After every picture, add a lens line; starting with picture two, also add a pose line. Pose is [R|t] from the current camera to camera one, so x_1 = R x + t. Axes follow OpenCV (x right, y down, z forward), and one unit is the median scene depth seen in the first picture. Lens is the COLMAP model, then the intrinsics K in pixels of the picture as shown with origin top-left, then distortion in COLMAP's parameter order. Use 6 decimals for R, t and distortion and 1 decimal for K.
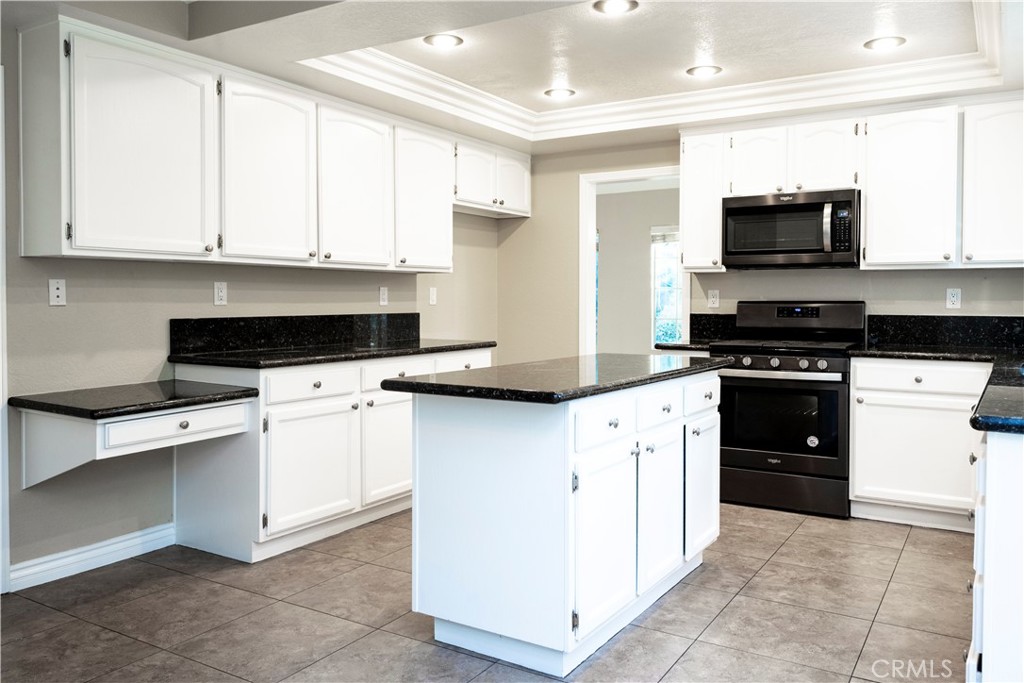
lens RADIAL K [[776.8, 0, 515.8], [0, 776.8, 324.6], [0, 0, 1]] dist [-0.002404, -0.000164]
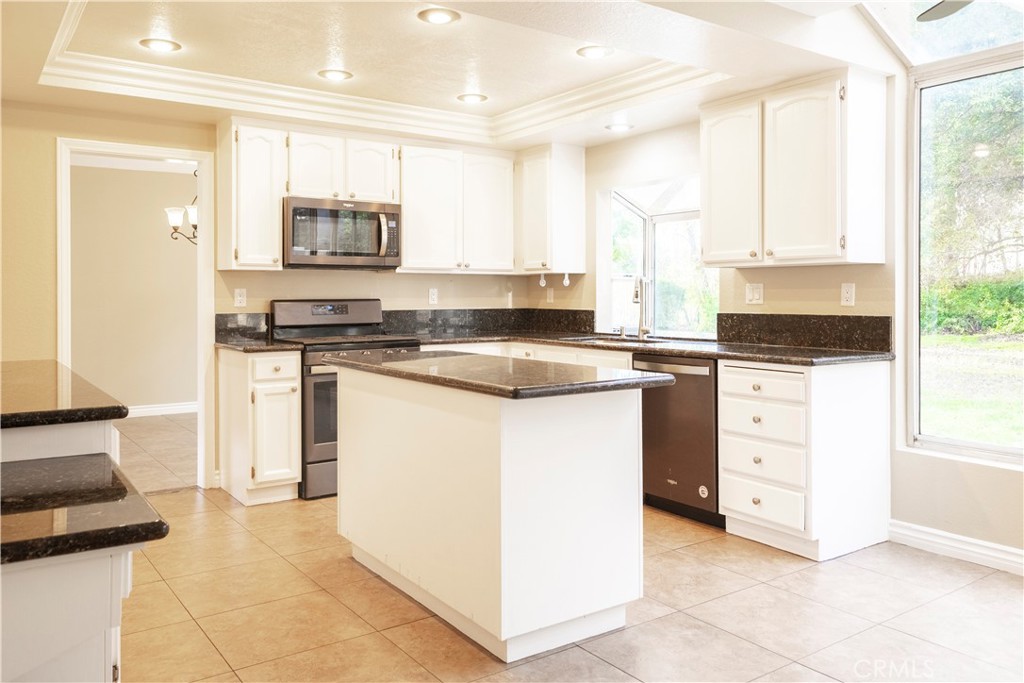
lens RADIAL K [[782.7, 0, 511.2], [0, 782.7, 306.5], [0, 0, 1]] dist [0.003163, -0.003394]
pose [[0.397521, -0.017037, 0.917435, -0.589459], [0.033605, 0.999427, 0.003998, -0.017796], [-0.916977, 0.029241, 0.397866, 0.371037]]
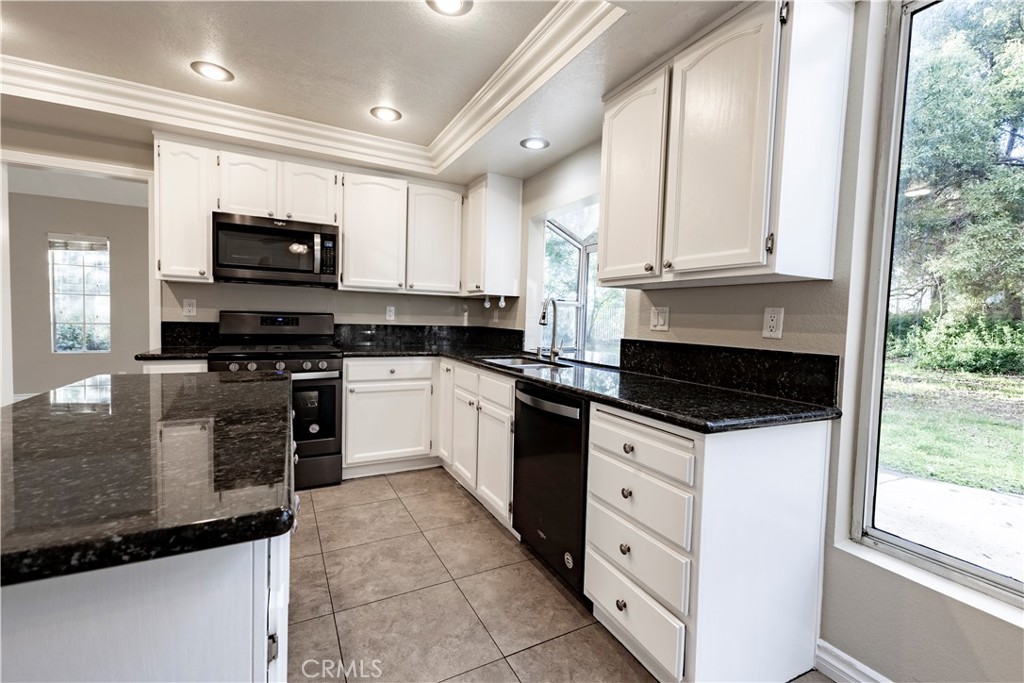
lens RADIAL K [[441.4, 0, 512.0], [0, 441.4, 341.5], [0, 0, 1]] dist [0.004791, 0.000466]
pose [[0.509657, -0.033404, 0.859729, -0.050508], [-0.001245, 0.999216, 0.039562, -0.013358], [-0.860377, -0.021233, 0.509216, 0.373273]]
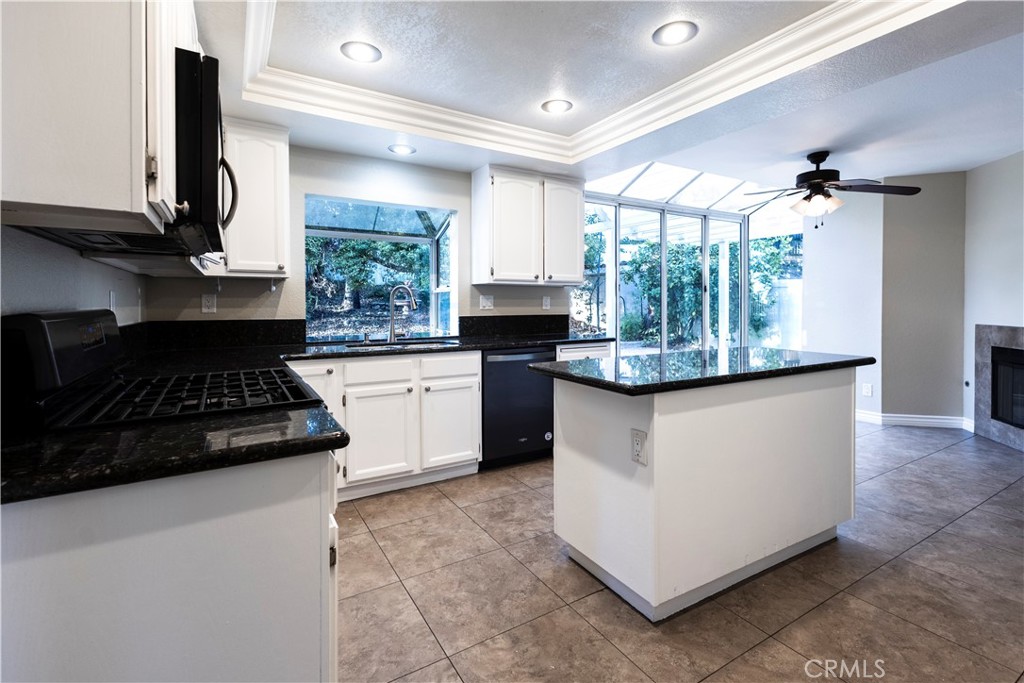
lens RADIAL K [[463.4, 0, 497.3], [0, 463.4, 308.9], [0, 0, 1]] dist [0.000328, -0.000188]
pose [[-0.876715, 0.000195, 0.481011, 0.020854], [0.018761, 0.999253, 0.033788, -0.036651], [-0.480645, 0.038647, -0.876063, 1.252114]]
